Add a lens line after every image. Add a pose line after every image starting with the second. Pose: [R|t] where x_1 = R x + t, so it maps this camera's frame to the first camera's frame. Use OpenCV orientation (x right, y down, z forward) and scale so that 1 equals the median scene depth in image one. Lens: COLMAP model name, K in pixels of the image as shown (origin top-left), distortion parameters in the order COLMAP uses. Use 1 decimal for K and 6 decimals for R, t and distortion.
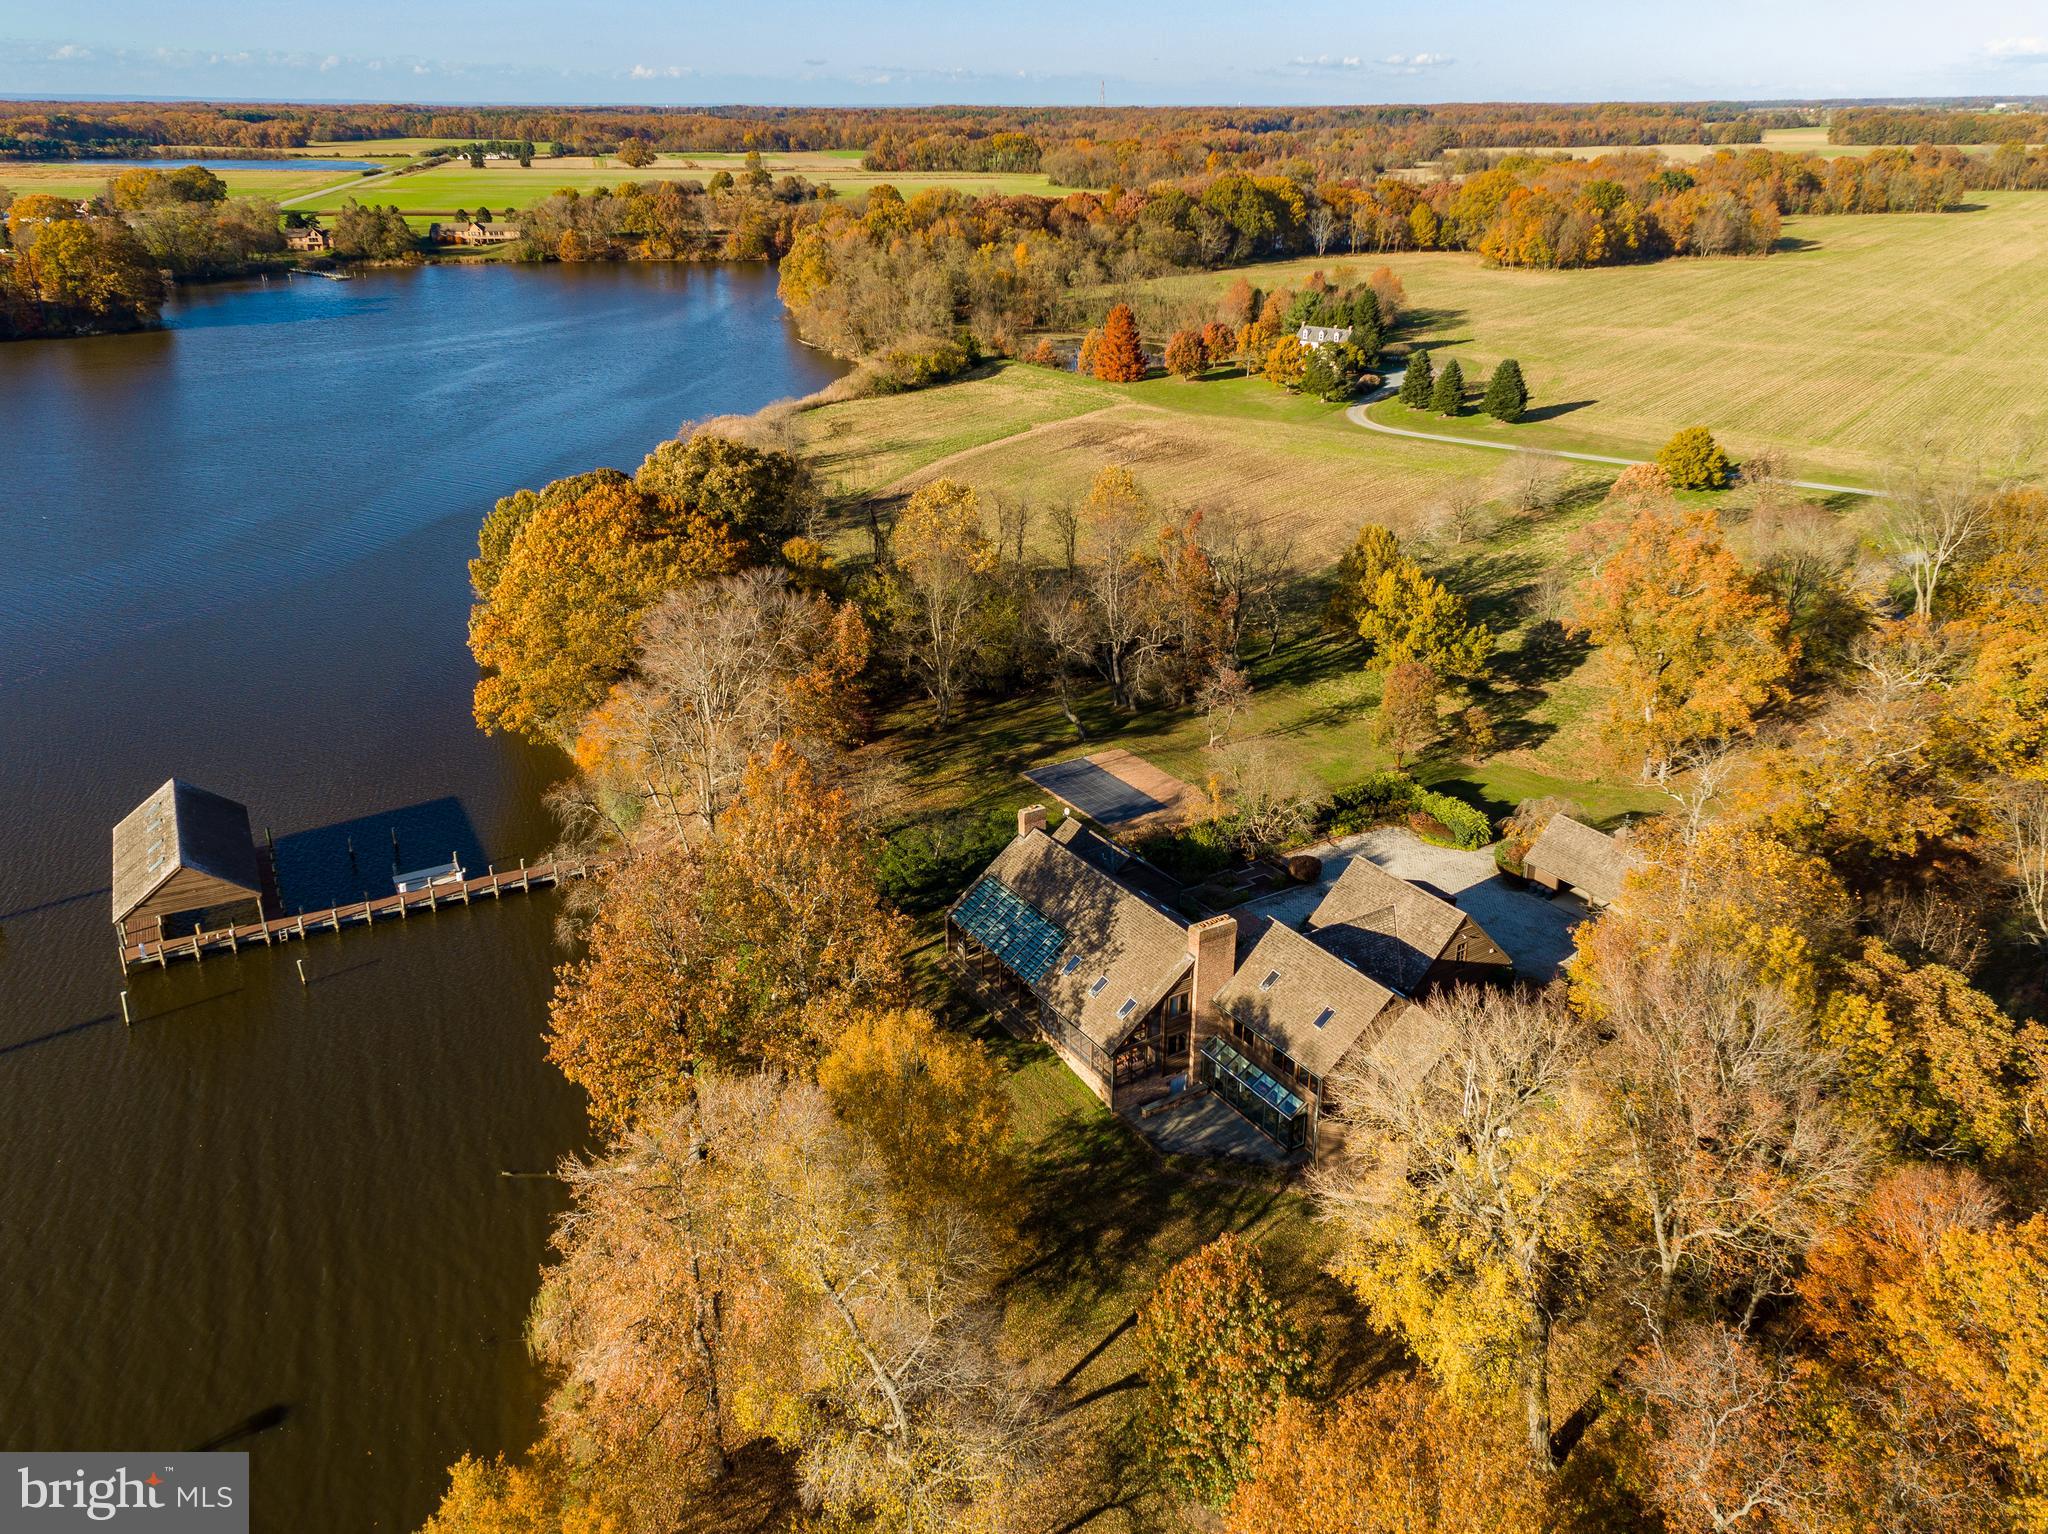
lens RADIAL K [[1541.0, 0, 1019.9], [0, 1541.0, 723.4], [0, 0, 1]] dist [0.025929, 0.008315]
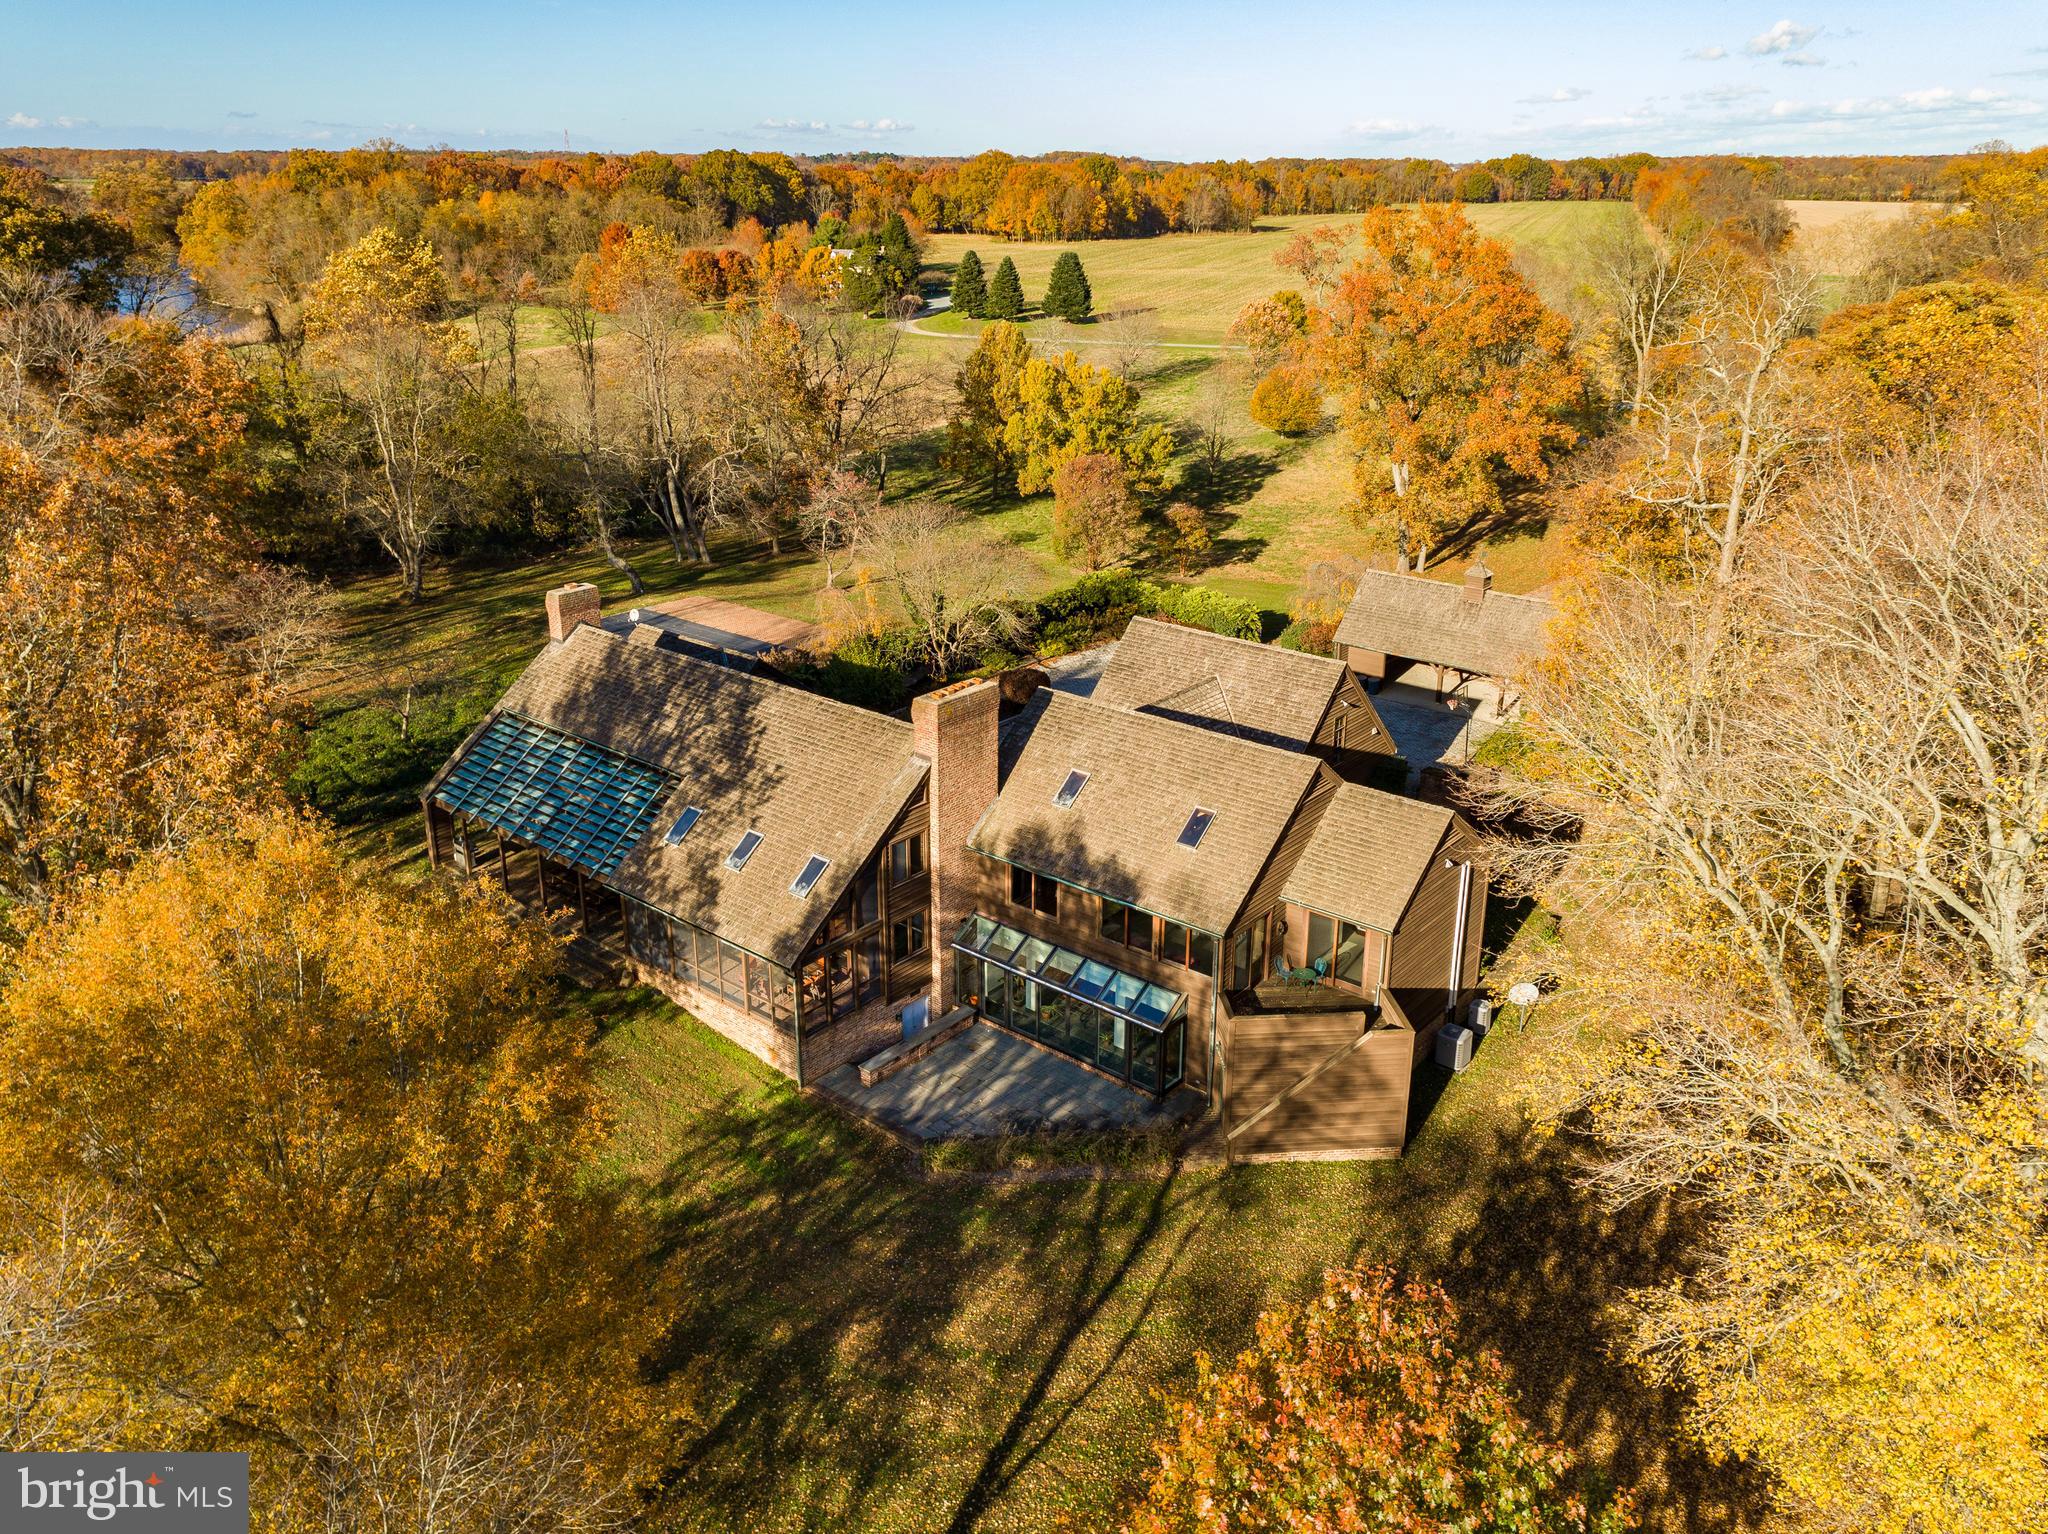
lens RADIAL K [[1541.0, 0, 1019.9], [0, 1541.0, 723.4], [0, 0, 1]] dist [0.025929, 0.008315]
pose [[0.950095, -0.098462, 0.296015, -0.009112], [0.108520, 0.993937, -0.017701, 0.147226], [-0.292477, 0.048941, 0.955019, 0.482702]]
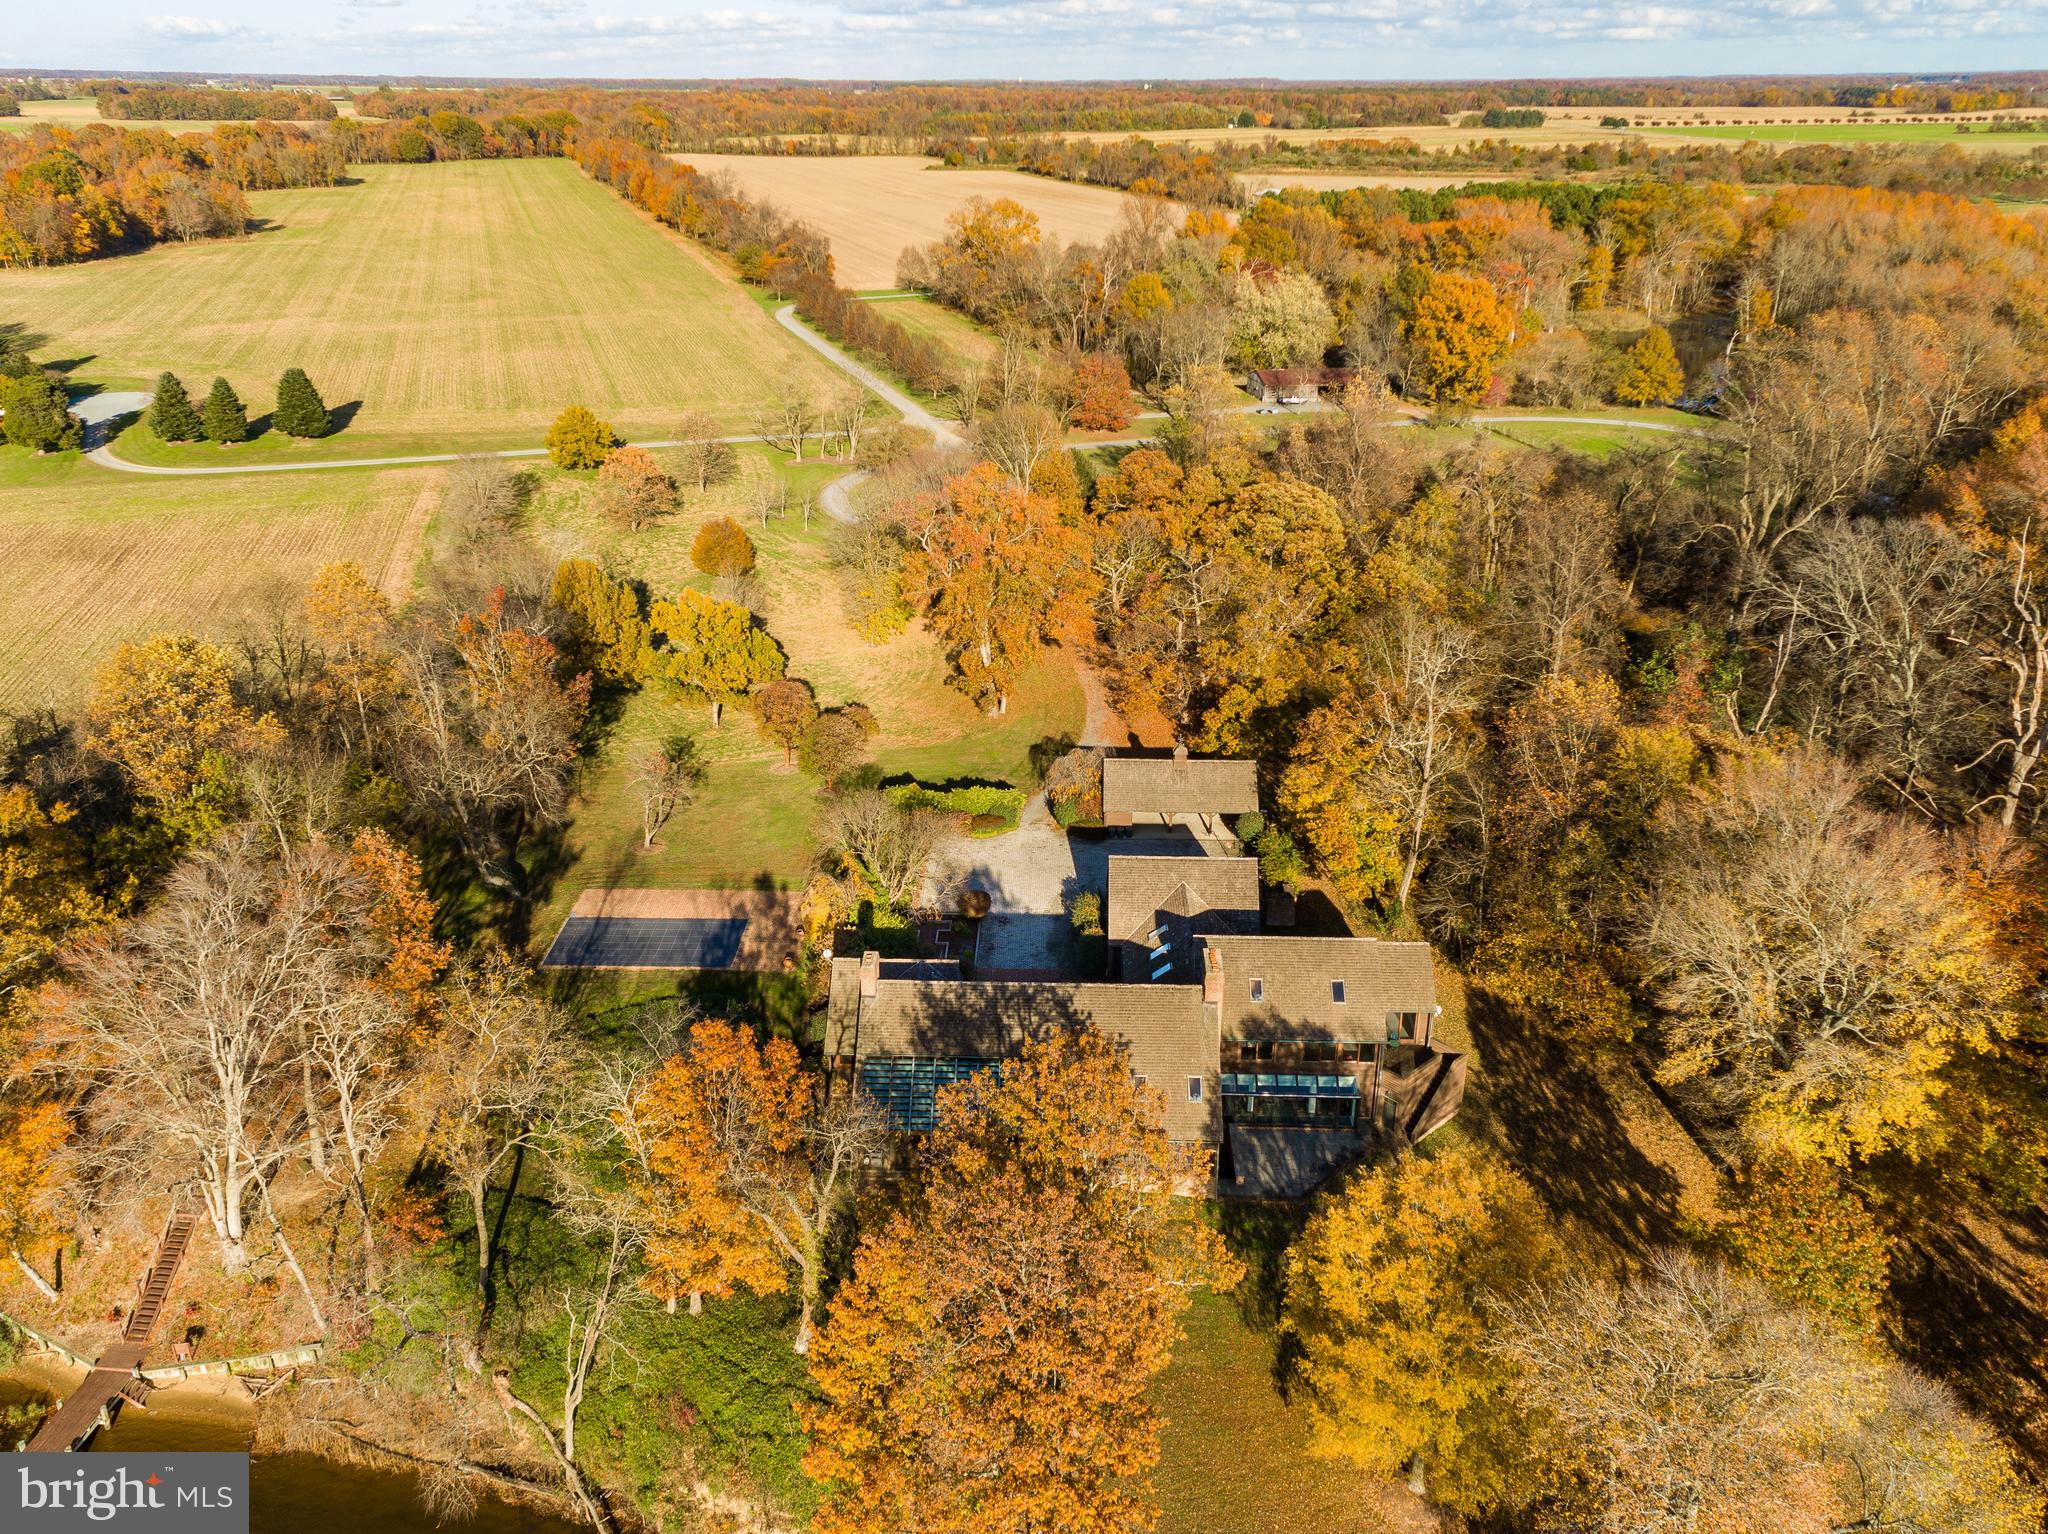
lens RADIAL K [[1541.0, 0, 1019.9], [0, 1541.0, 723.4], [0, 0, 1]] dist [0.025929, 0.008315]
pose [[0.549691, -0.316996, 0.772886, -0.602311], [0.305894, 0.937325, 0.166882, -0.194020], [-0.777347, 0.144688, 0.612207, 0.479023]]
